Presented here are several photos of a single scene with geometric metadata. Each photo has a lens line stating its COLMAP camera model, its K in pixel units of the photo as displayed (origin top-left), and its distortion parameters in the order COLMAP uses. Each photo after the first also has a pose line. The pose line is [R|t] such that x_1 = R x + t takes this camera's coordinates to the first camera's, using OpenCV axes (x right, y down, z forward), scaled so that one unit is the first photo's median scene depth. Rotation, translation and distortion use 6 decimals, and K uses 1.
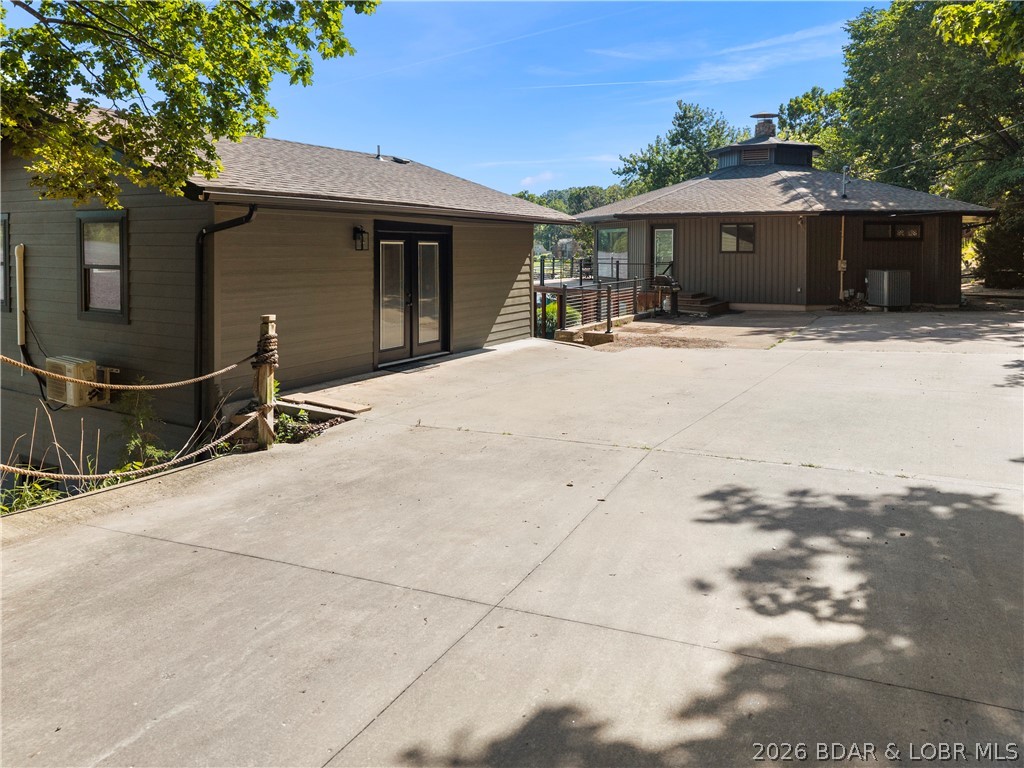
lens RADIAL K [[744.4, 0, 513.8], [0, 744.4, 310.5], [0, 0, 1]] dist [0.076176, -0.112660]
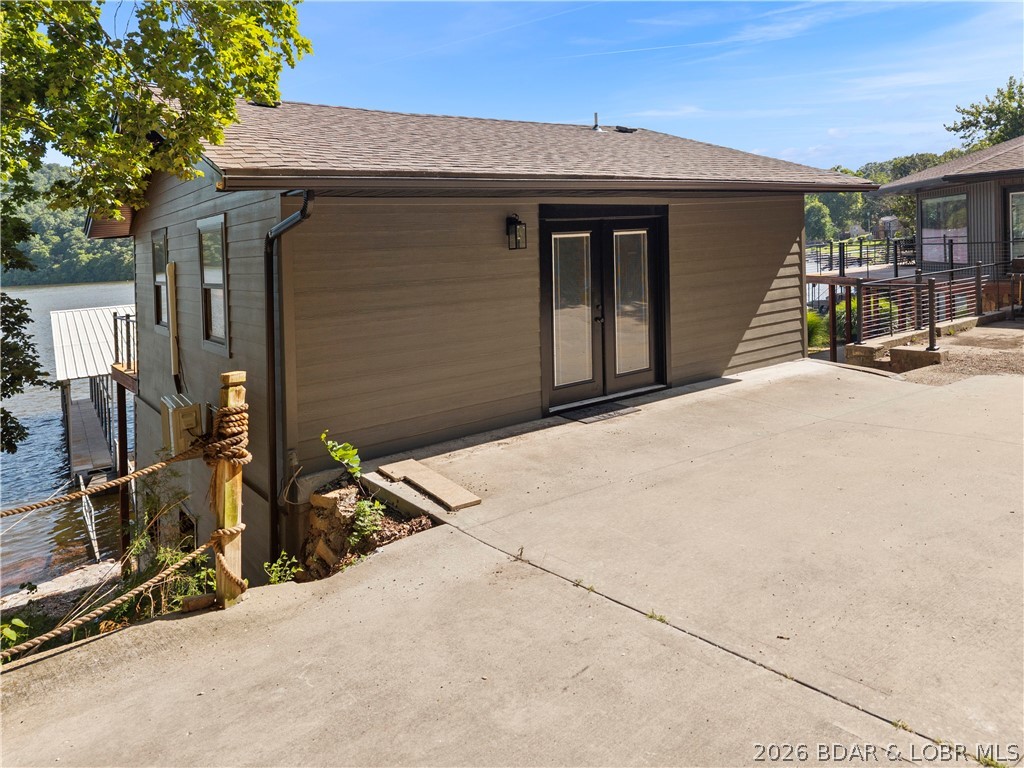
lens RADIAL K [[744.4, 0, 513.8], [0, 744.4, 310.5], [0, 0, 1]] dist [0.076176, -0.112660]
pose [[0.921571, -0.022164, -0.387576, 0.054881], [0.025805, 0.999658, 0.004191, -0.021042], [0.387351, -0.013864, 0.921828, 0.291178]]
